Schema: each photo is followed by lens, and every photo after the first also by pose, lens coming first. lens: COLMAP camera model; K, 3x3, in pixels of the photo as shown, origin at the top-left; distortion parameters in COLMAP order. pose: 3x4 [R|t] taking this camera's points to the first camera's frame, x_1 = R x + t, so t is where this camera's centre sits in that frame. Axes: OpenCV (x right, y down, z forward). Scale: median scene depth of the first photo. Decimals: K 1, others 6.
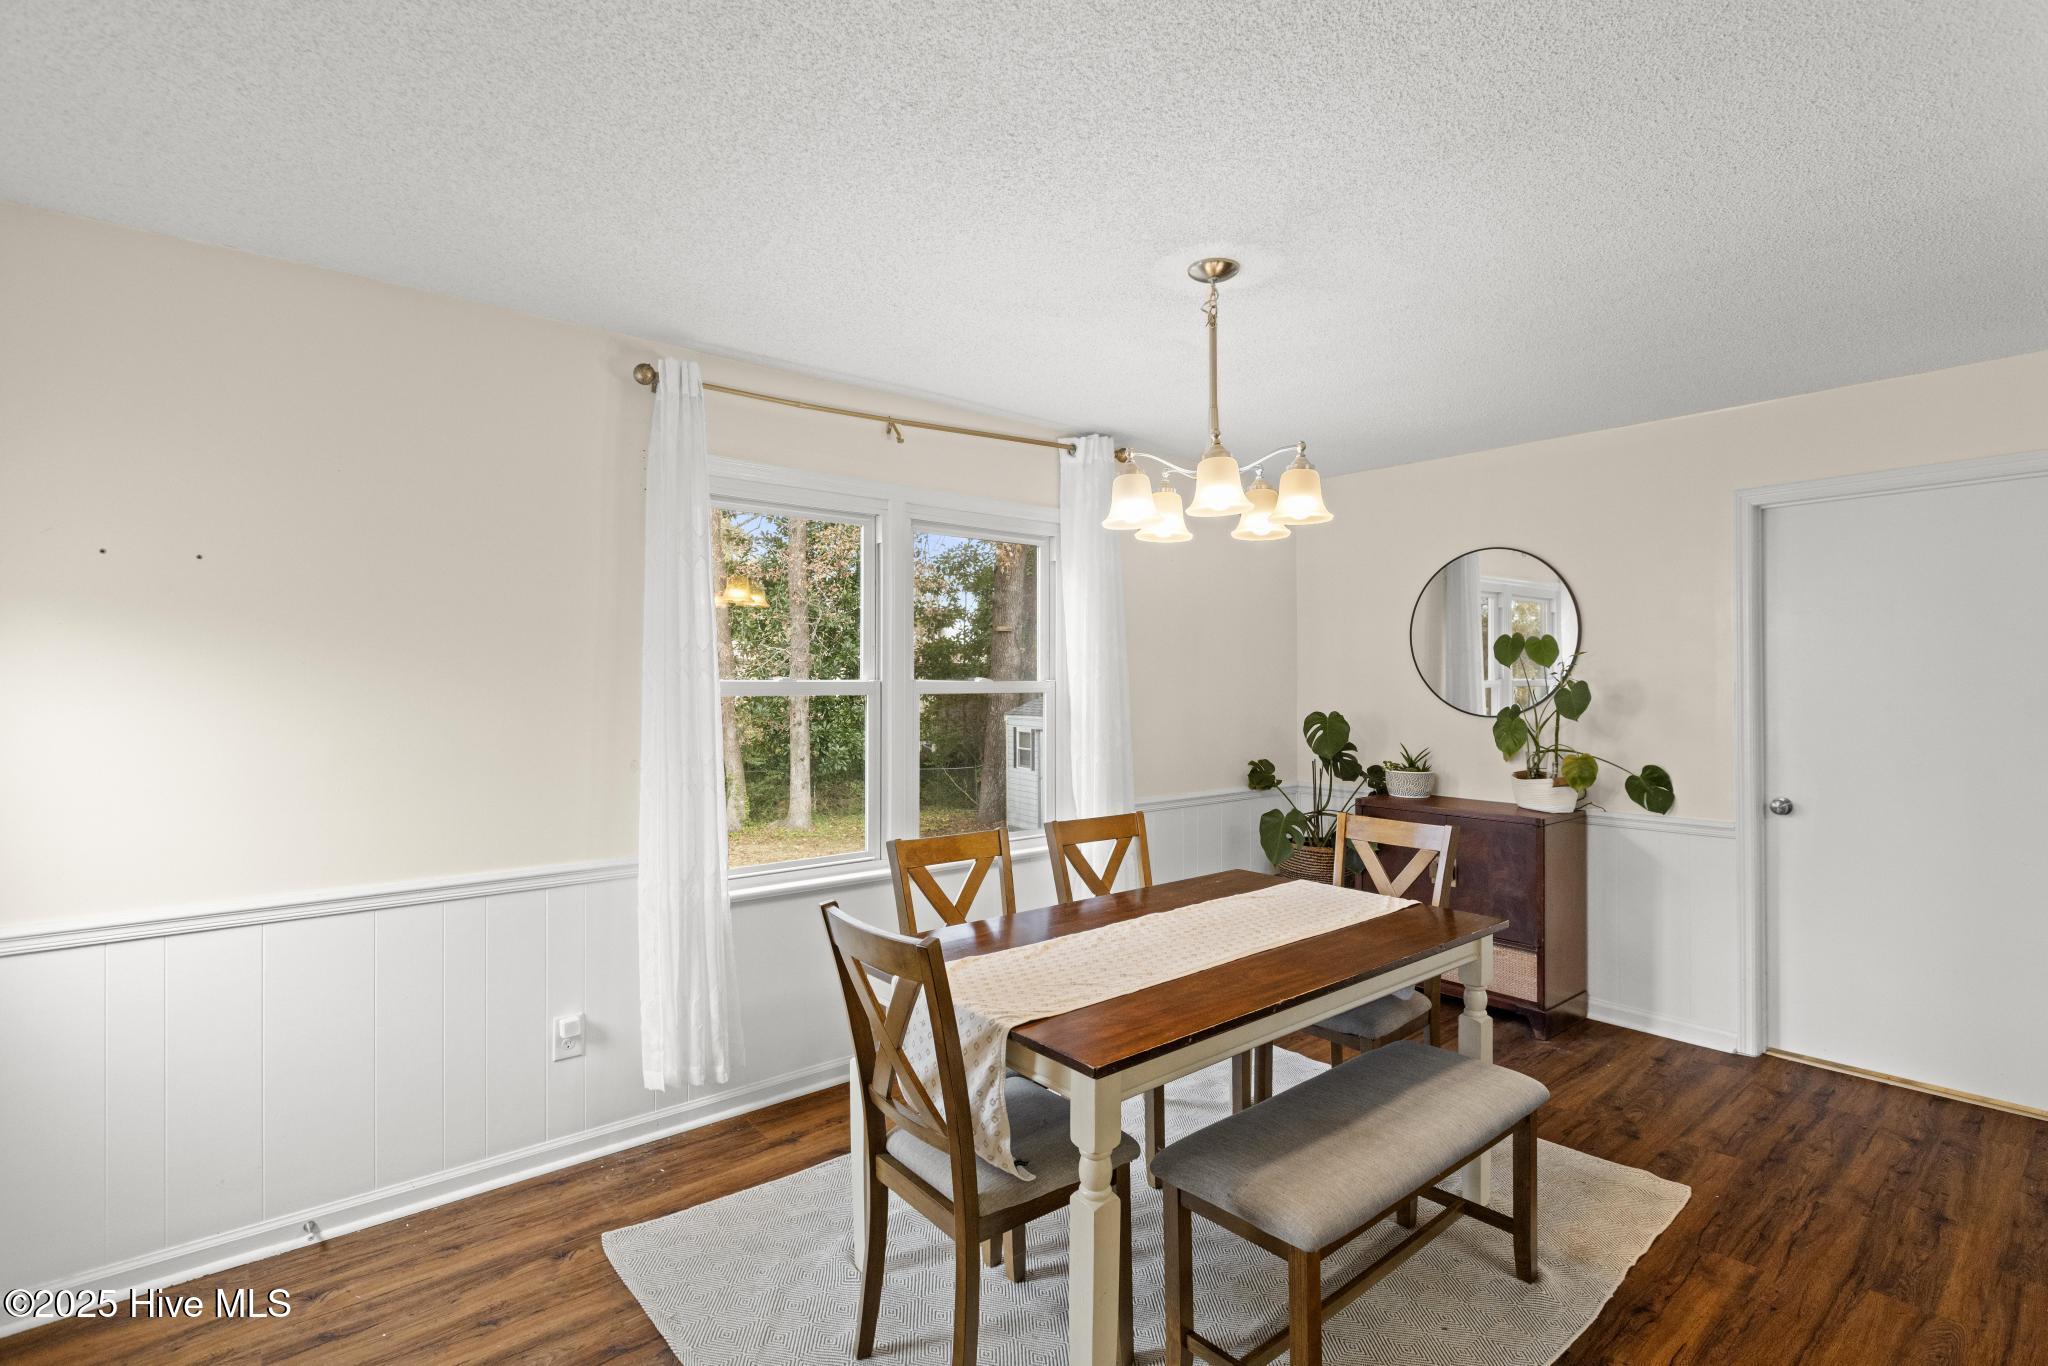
lens RADIAL K [[954.1, 0, 1018.1], [0, 954.1, 677.0], [0, 0, 1]] dist [-0.001596, -0.001387]
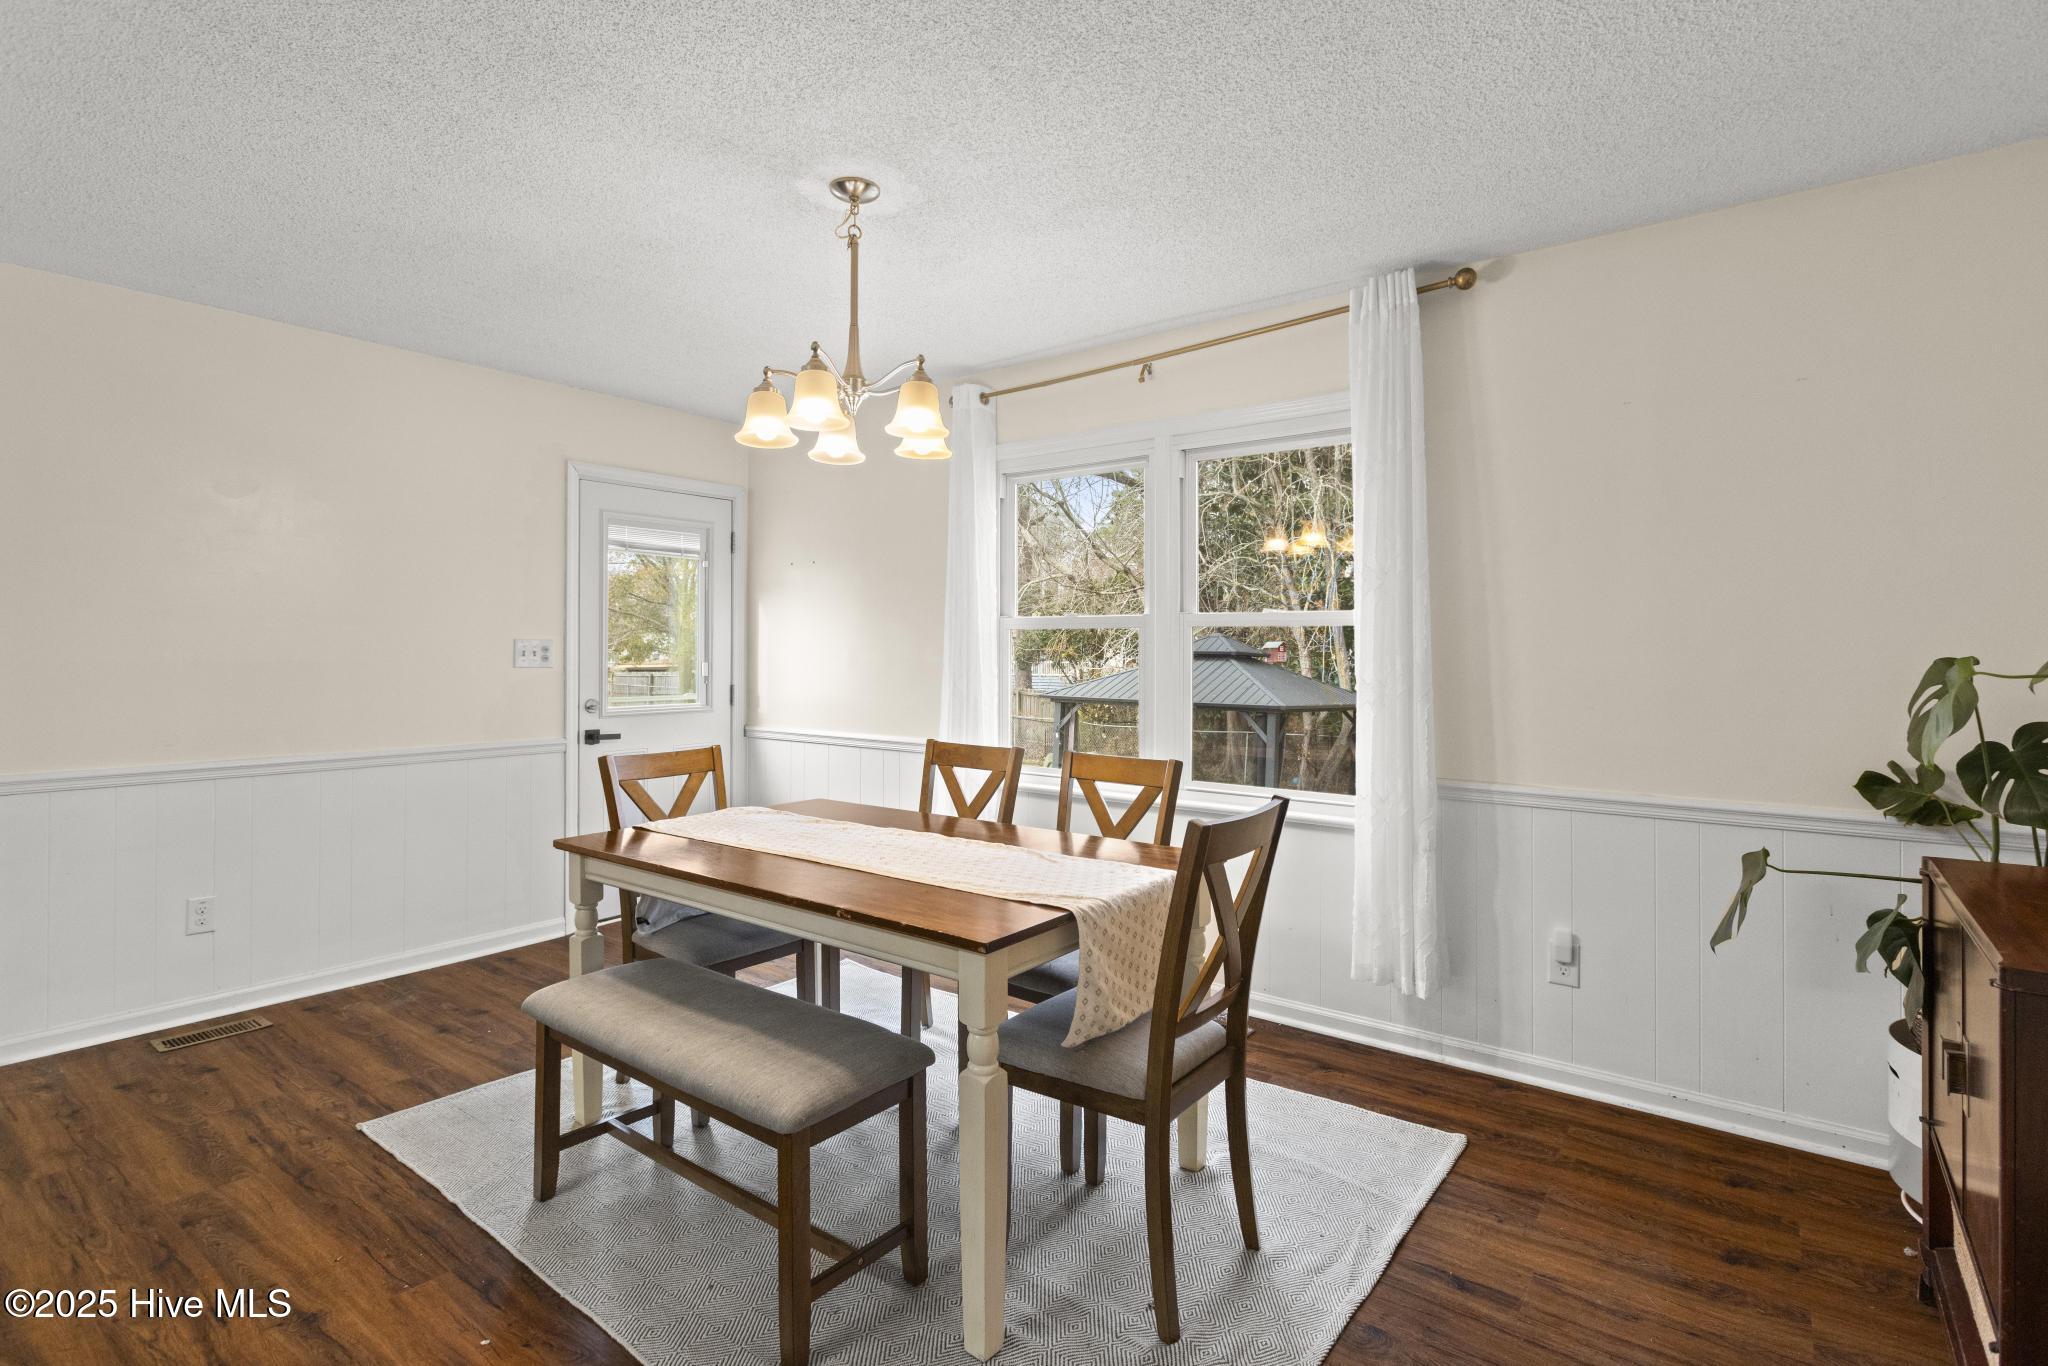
lens RADIAL K [[953.0, 0, 1049.6], [0, 953.0, 648.8], [0, 0, 1]] dist [-0.001197, -0.000865]
pose [[0.242621, 0.000009, -0.970121, 0.834285], [0.001535, 0.999999, 0.000393, 0.040527], [0.970120, -0.001585, 0.242621, 0.644438]]
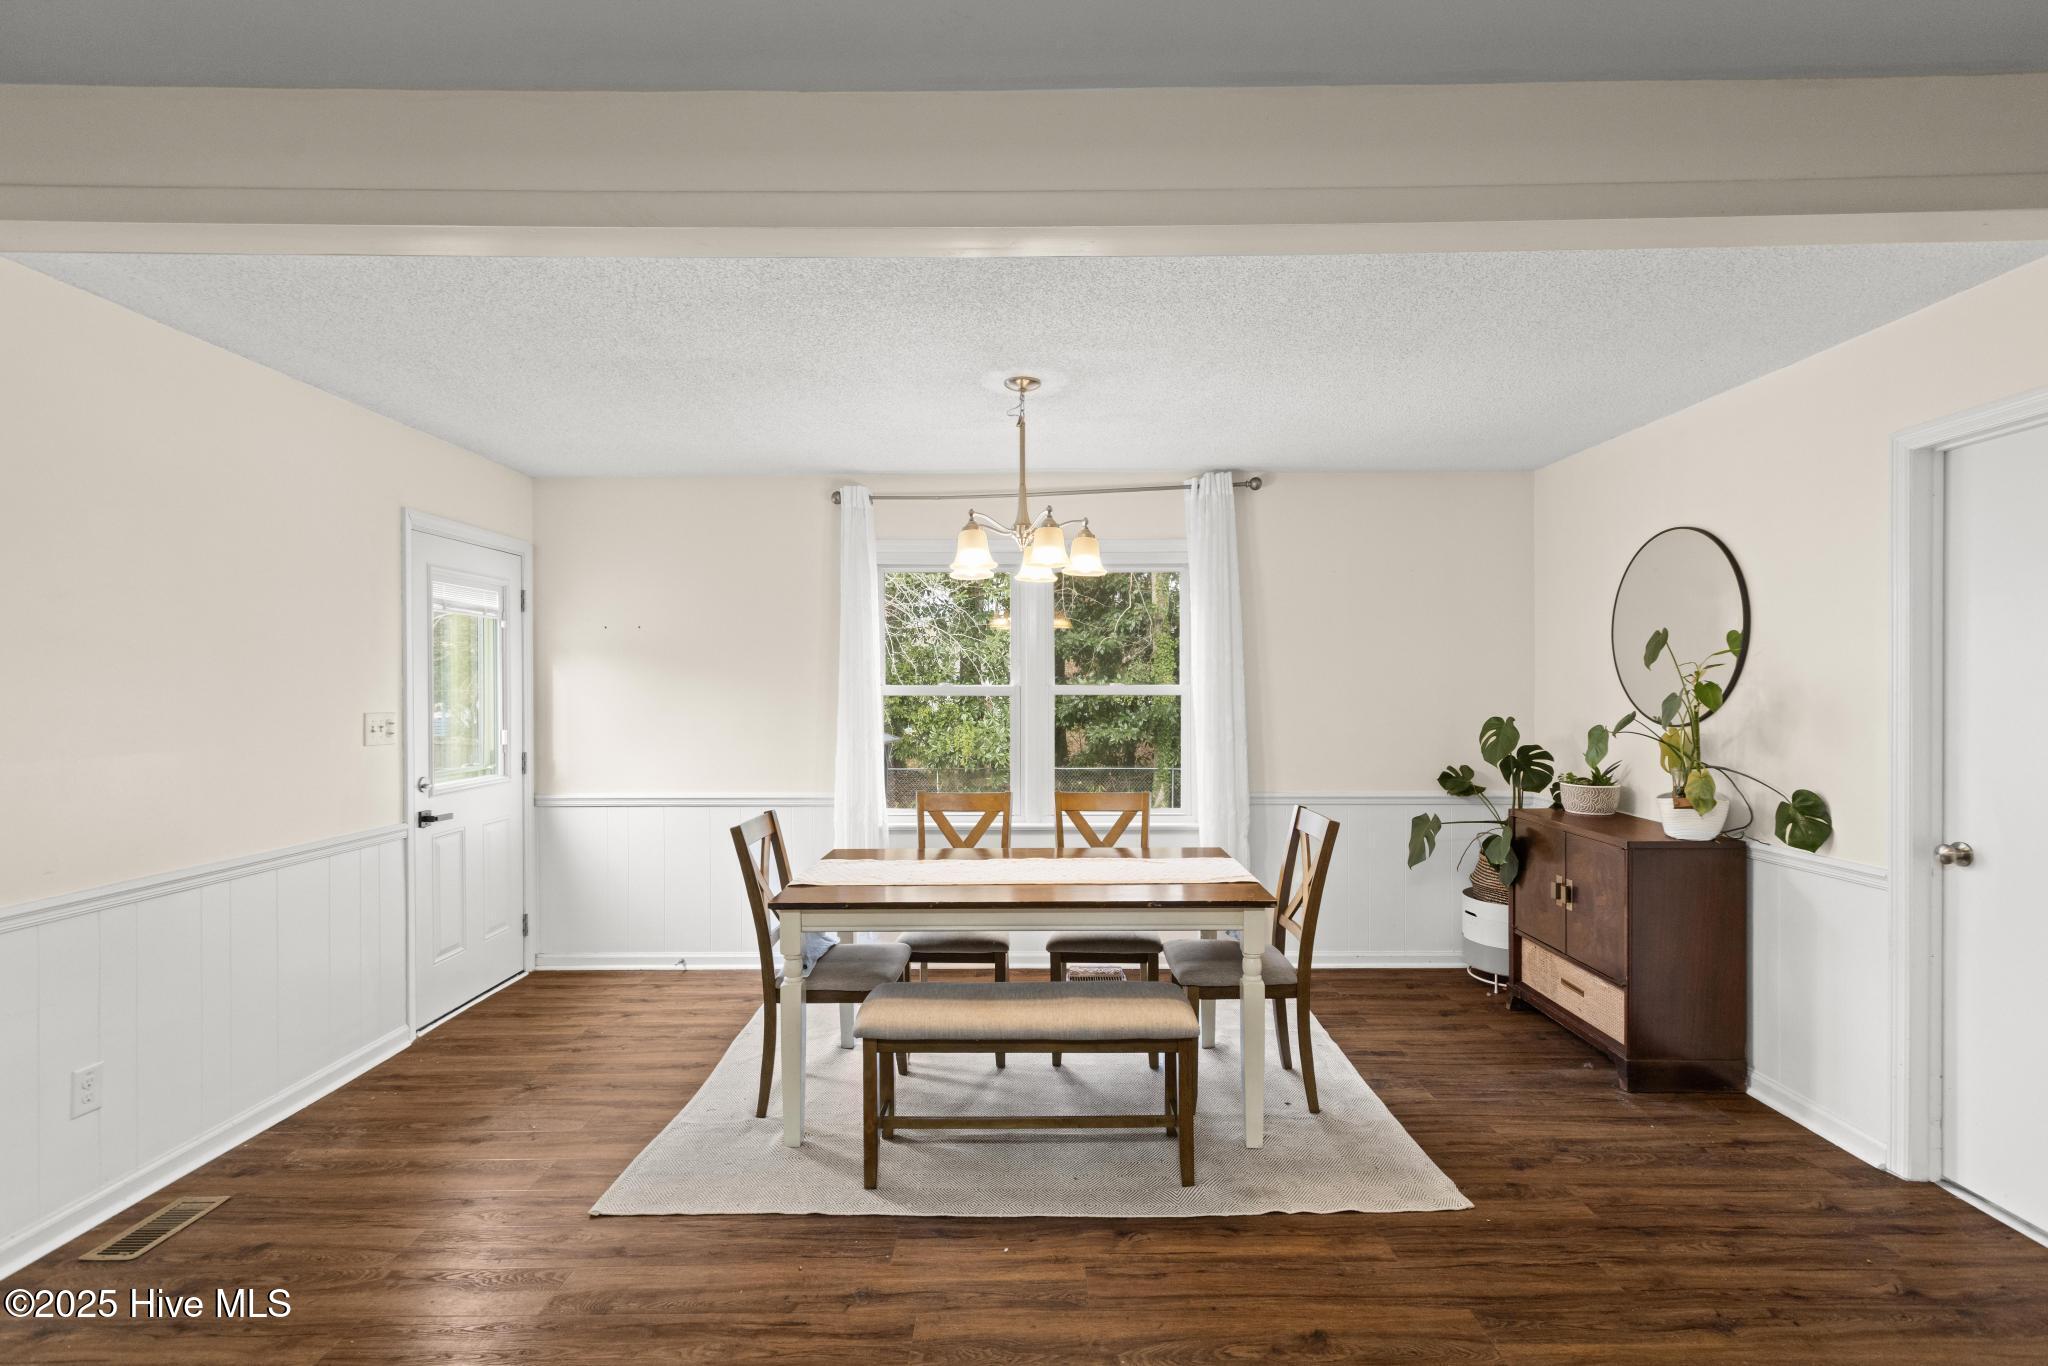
lens RADIAL K [[928.1, 0, 1031.4], [0, 928.1, 690.7], [0, 0, 1]] dist [0.000450, 0.000410]
pose [[0.767583, 0.002282, -0.640946, 0.718863], [0.005335, 0.999936, 0.009950, -0.001653], [0.640927, -0.011057, 0.767522, -0.008772]]
